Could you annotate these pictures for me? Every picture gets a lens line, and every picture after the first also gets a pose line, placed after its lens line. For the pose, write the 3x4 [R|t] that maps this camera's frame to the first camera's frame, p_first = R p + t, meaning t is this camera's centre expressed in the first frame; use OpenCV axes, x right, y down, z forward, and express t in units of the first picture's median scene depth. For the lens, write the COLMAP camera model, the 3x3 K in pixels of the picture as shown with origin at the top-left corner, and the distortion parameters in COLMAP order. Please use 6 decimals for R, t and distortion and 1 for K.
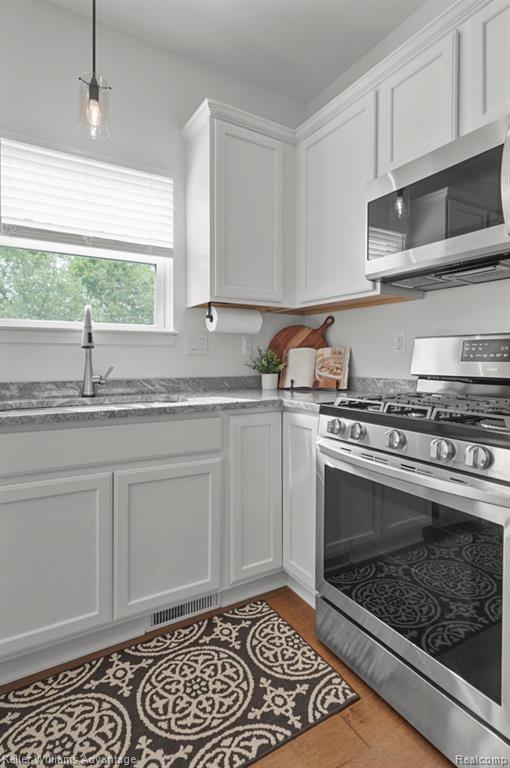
lens RADIAL K [[418.8, 0, 277.3], [0, 418.8, 365.2], [0, 0, 1]] dist [0.011202, -0.000616]
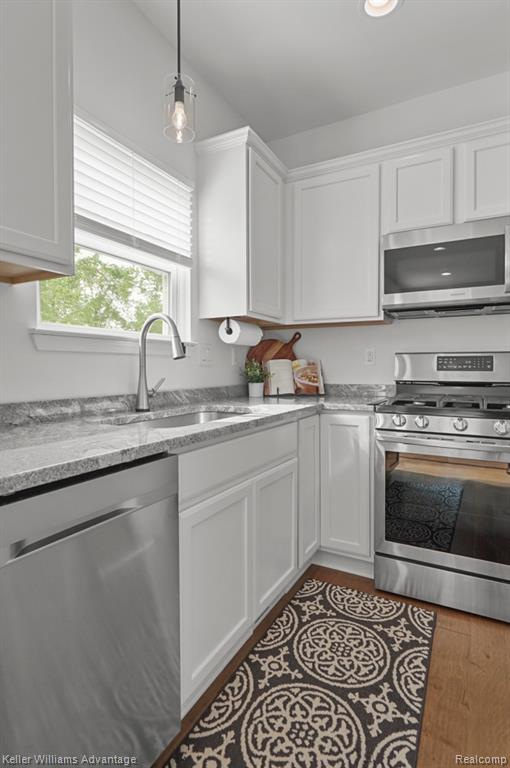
lens RADIAL K [[409.7, 0, 269.5], [0, 409.7, 368.9], [0, 0, 1]] dist [0.004563, 0.000871]
pose [[0.852445, -0.002537, 0.522810, -0.827265], [0.008701, 0.999919, -0.009336, -0.008070], [-0.522744, 0.012507, 0.852398, 0.102690]]
